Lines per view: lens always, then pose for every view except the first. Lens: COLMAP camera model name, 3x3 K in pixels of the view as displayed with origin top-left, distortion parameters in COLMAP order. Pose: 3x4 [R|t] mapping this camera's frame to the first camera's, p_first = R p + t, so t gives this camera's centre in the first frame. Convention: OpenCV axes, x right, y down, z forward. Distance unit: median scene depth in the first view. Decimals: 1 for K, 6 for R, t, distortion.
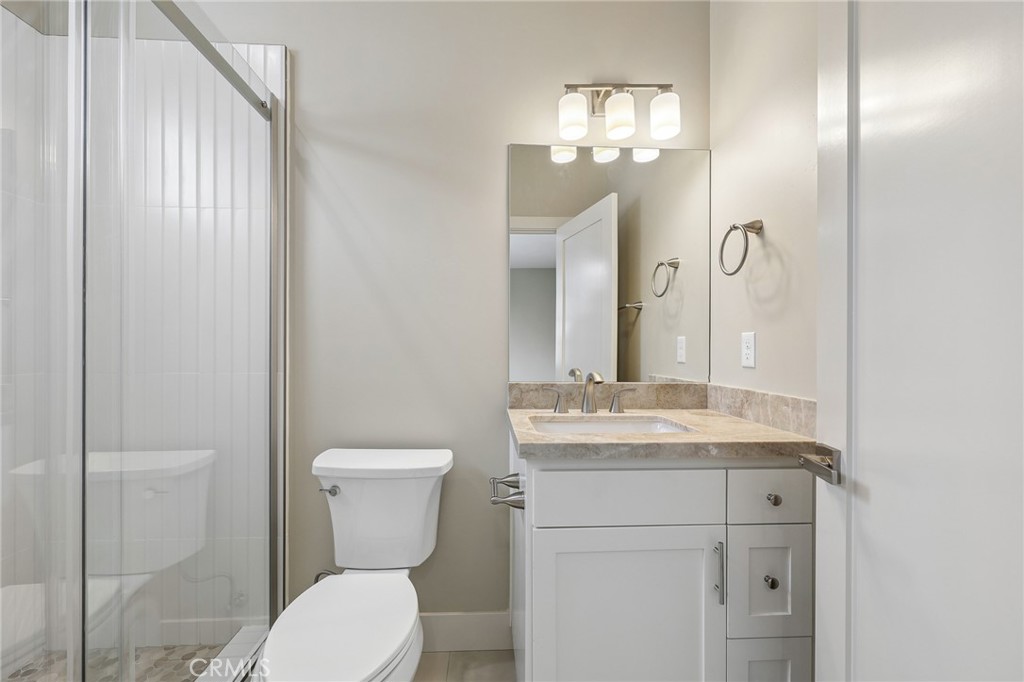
lens RADIAL K [[421.7, 0, 509.9], [0, 421.7, 348.0], [0, 0, 1]] dist [0.008616, 0.000273]
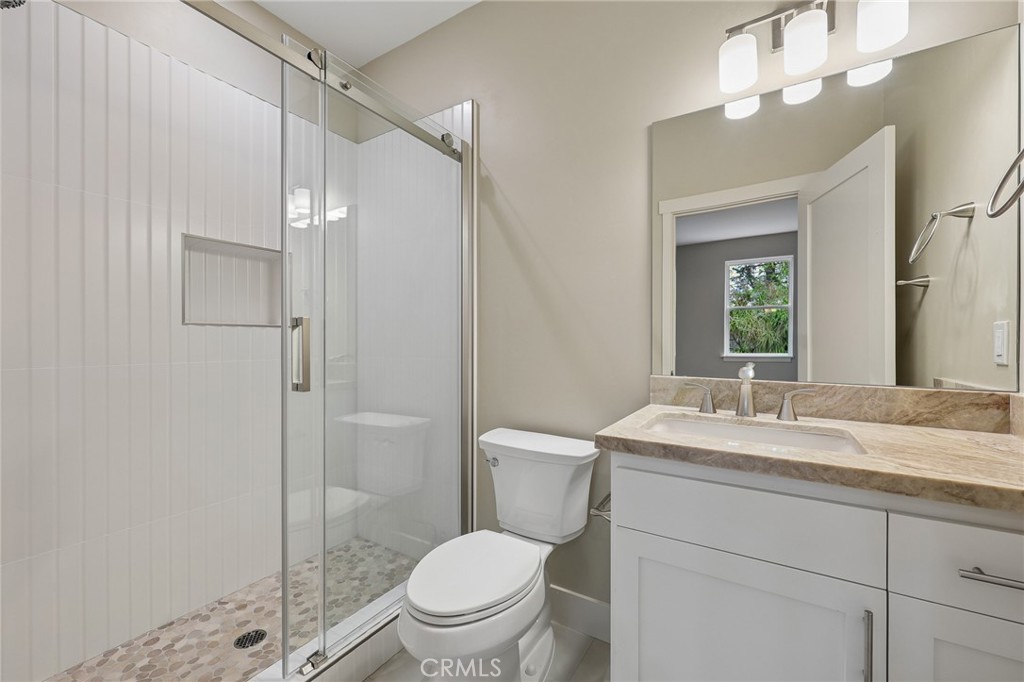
lens RADIAL K [[421.7, 0, 502.4], [0, 421.7, 344.1], [0, 0, 1]] dist [0.008616, 0.000273]
pose [[0.817148, -0.003094, -0.576419, 0.250710], [0.005955, 0.999978, 0.003075, 0.003821], [0.576397, -0.005946, 0.817149, 0.039204]]
